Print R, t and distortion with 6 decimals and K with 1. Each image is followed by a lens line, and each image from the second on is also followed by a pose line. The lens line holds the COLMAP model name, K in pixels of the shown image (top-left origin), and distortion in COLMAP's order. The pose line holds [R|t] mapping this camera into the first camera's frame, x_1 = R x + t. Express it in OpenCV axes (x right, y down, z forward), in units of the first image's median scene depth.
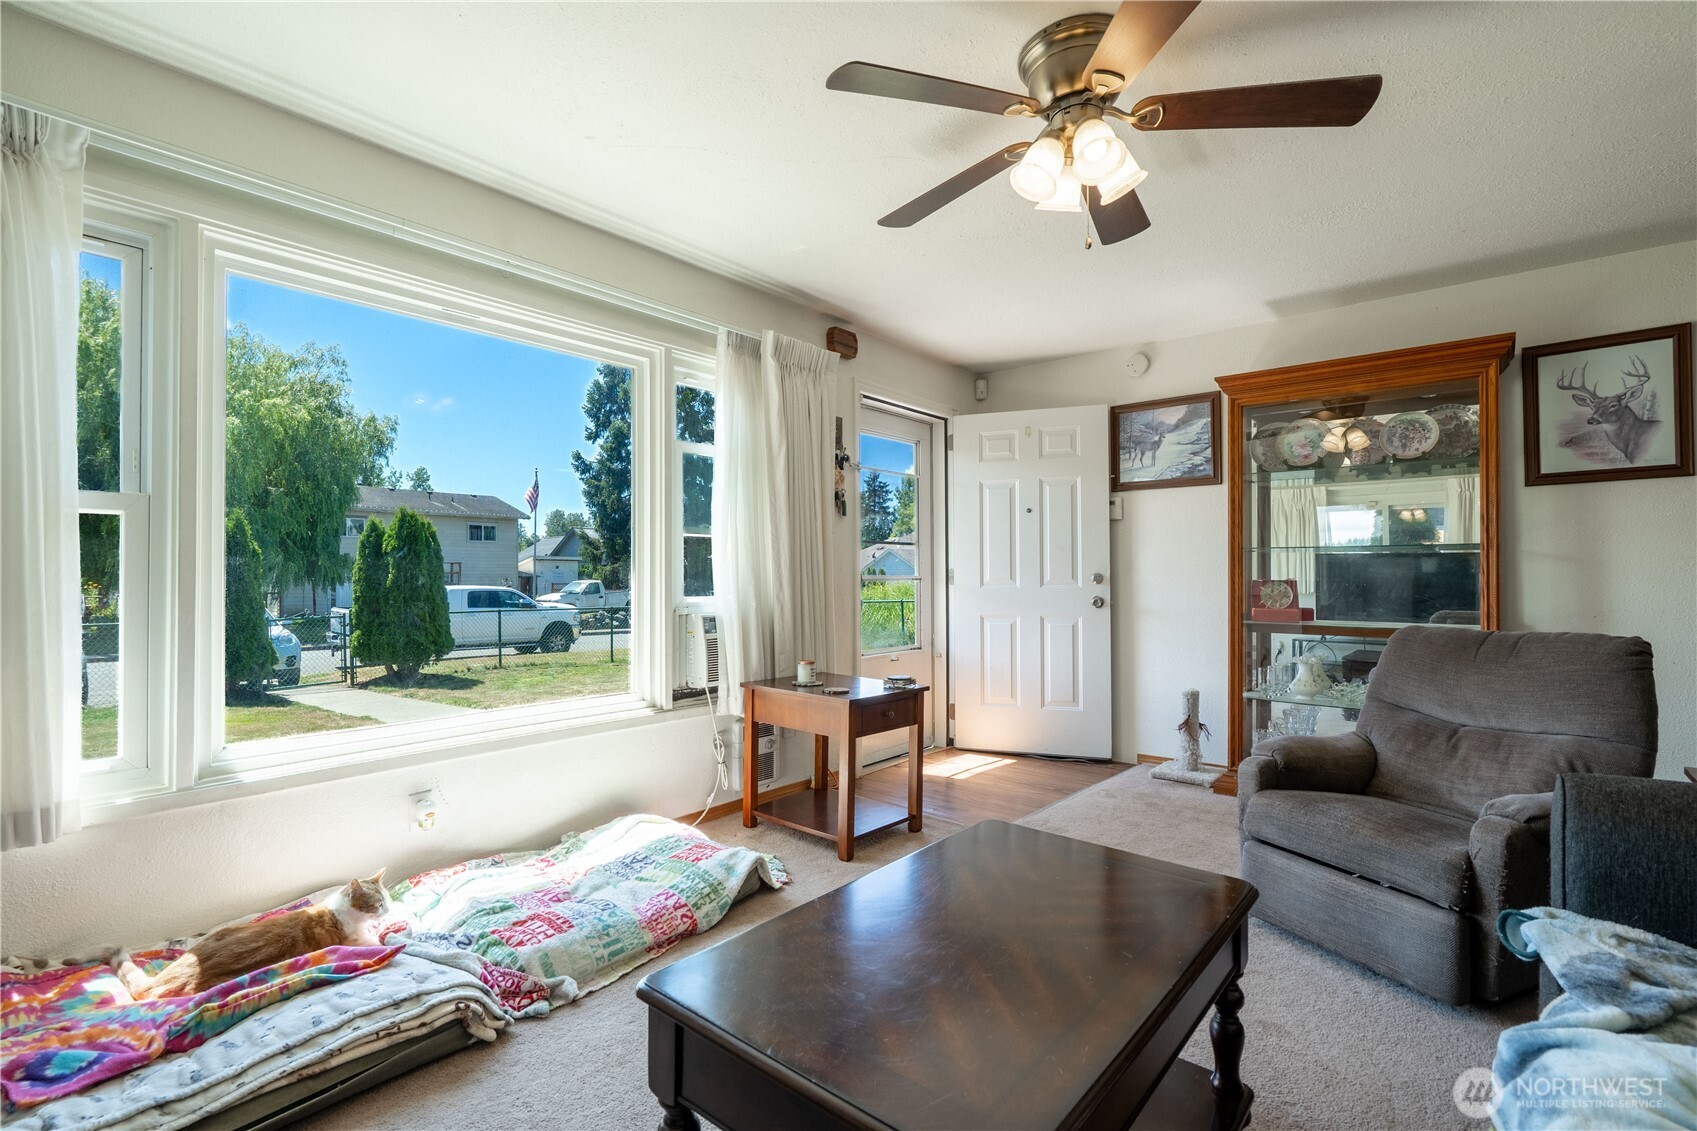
lens RADIAL K [[764.2, 0, 853.0], [0, 764.2, 566.5], [0, 0, 1]] dist [-0.008269, 0.002756]
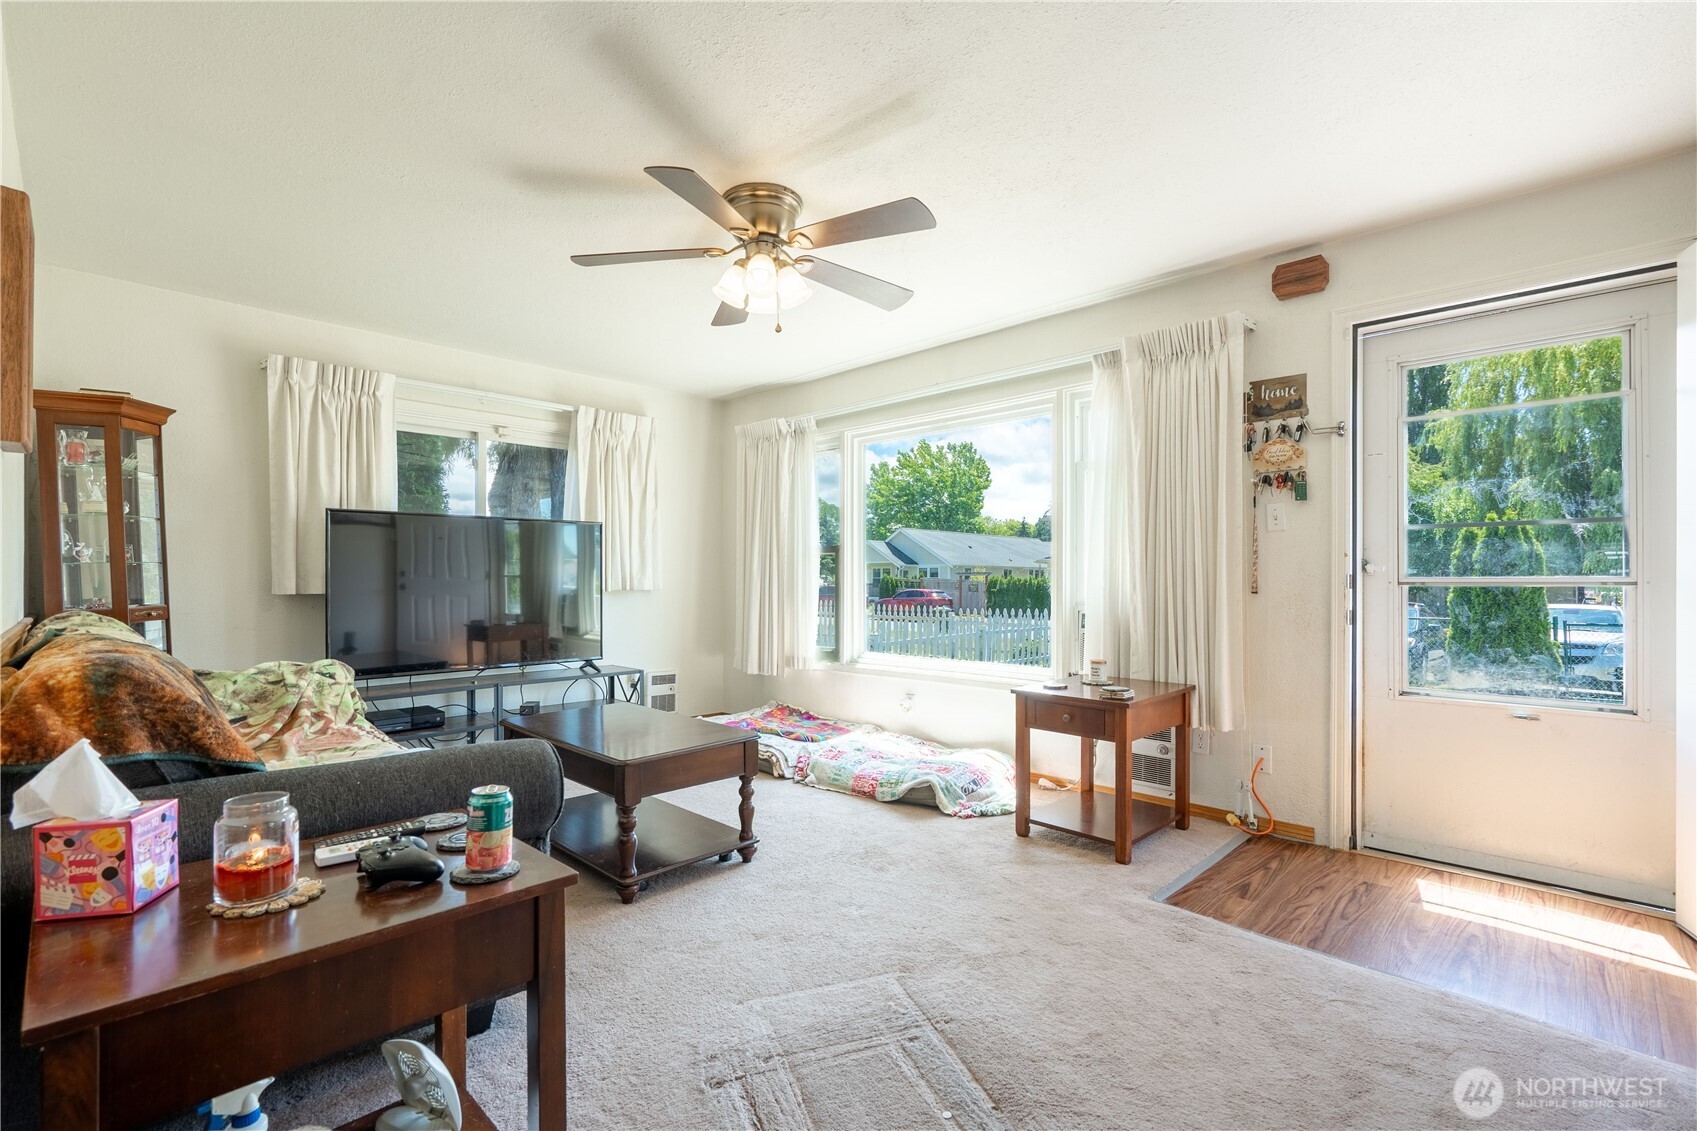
lens RADIAL K [[764.2, 0, 851.6], [0, 764.2, 582.7], [0, 0, 1]] dist [-0.008269, 0.002756]
pose [[-0.068268, 0.005360, -0.997653, 0.733105], [0.012661, 0.999910, 0.004506, 0.007301], [0.997587, -0.012324, -0.068330, 0.553043]]
